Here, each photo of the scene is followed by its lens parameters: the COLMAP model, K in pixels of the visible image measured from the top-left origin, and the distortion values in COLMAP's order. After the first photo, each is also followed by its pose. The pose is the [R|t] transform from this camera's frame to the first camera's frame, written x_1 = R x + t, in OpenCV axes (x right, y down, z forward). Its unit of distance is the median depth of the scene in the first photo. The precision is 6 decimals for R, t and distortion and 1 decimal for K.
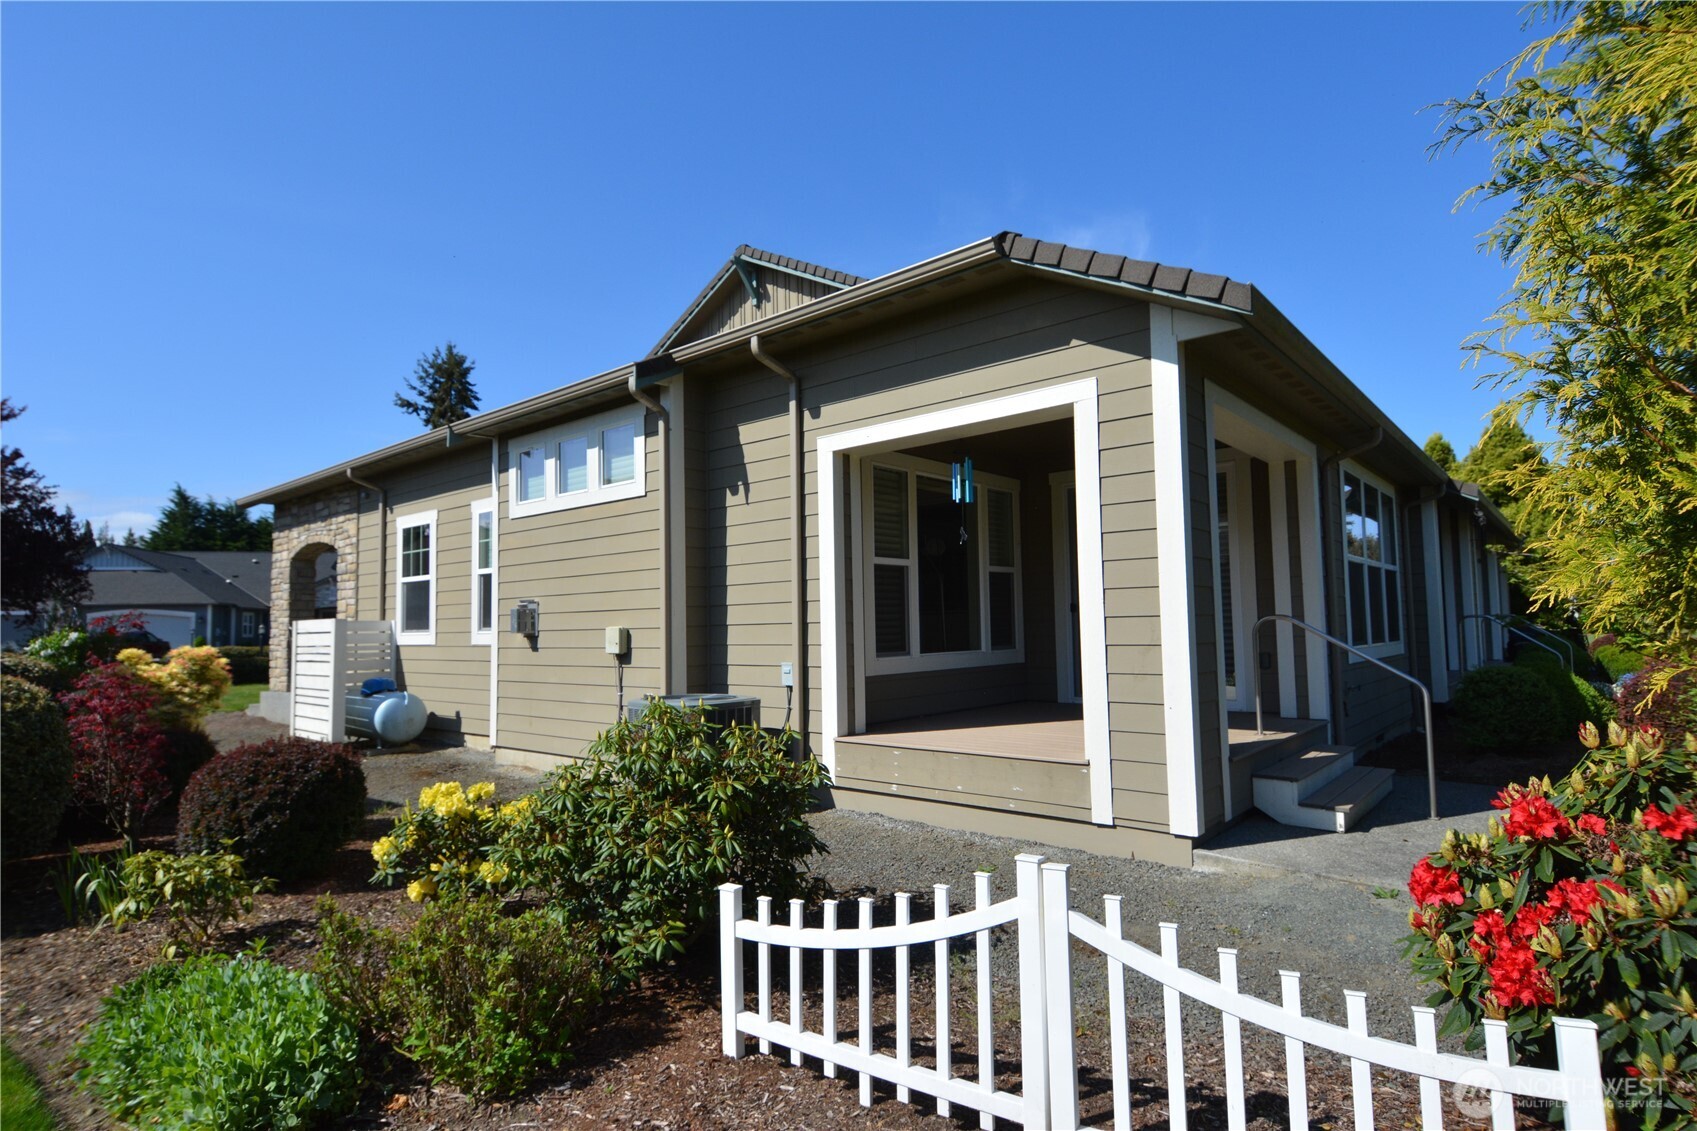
lens RADIAL K [[891.3, 0, 844.7], [0, 891.3, 573.6], [0, 0, 1]] dist [0.057426, -0.051293]
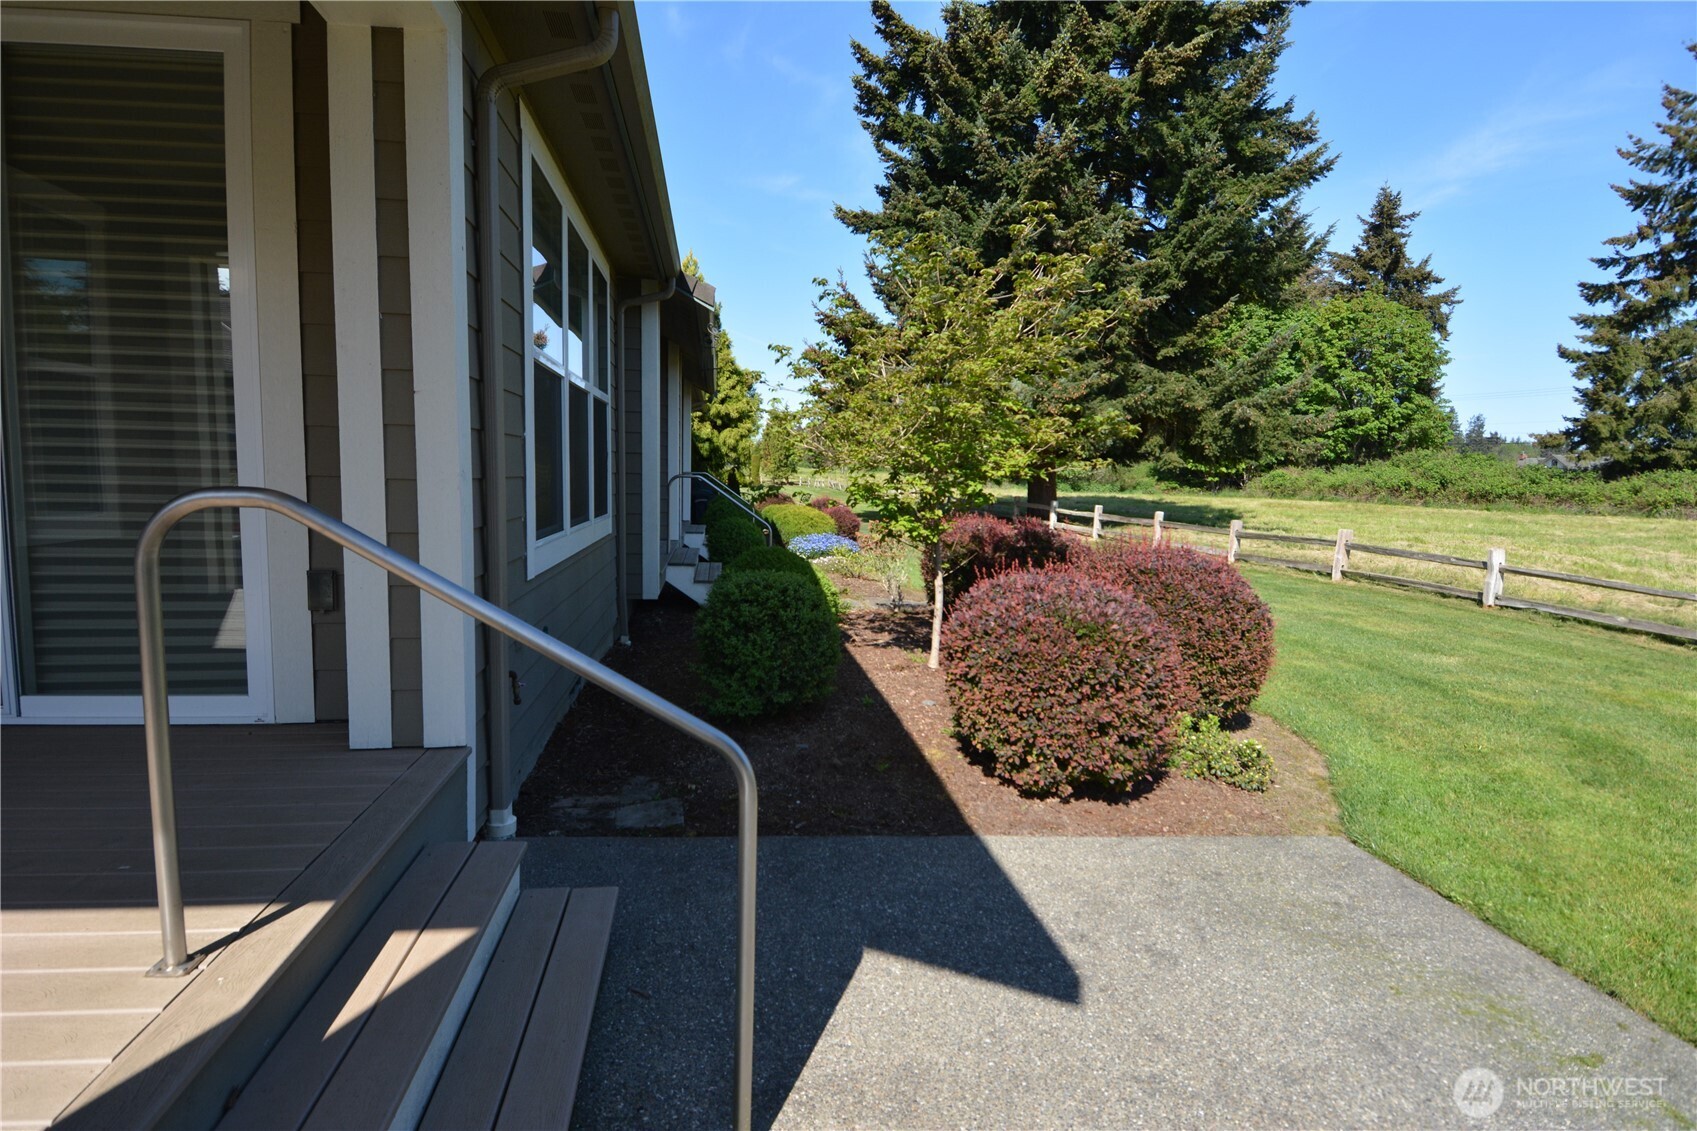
lens RADIAL K [[891.3, 0, 844.7], [0, 891.3, 573.6], [0, 0, 1]] dist [0.057426, -0.051293]
pose [[0.670806, -0.046958, 0.740145, 0.332934], [-0.082893, 0.986993, 0.137746, 0.018900], [-0.736986, -0.153754, 0.658188, 0.588299]]
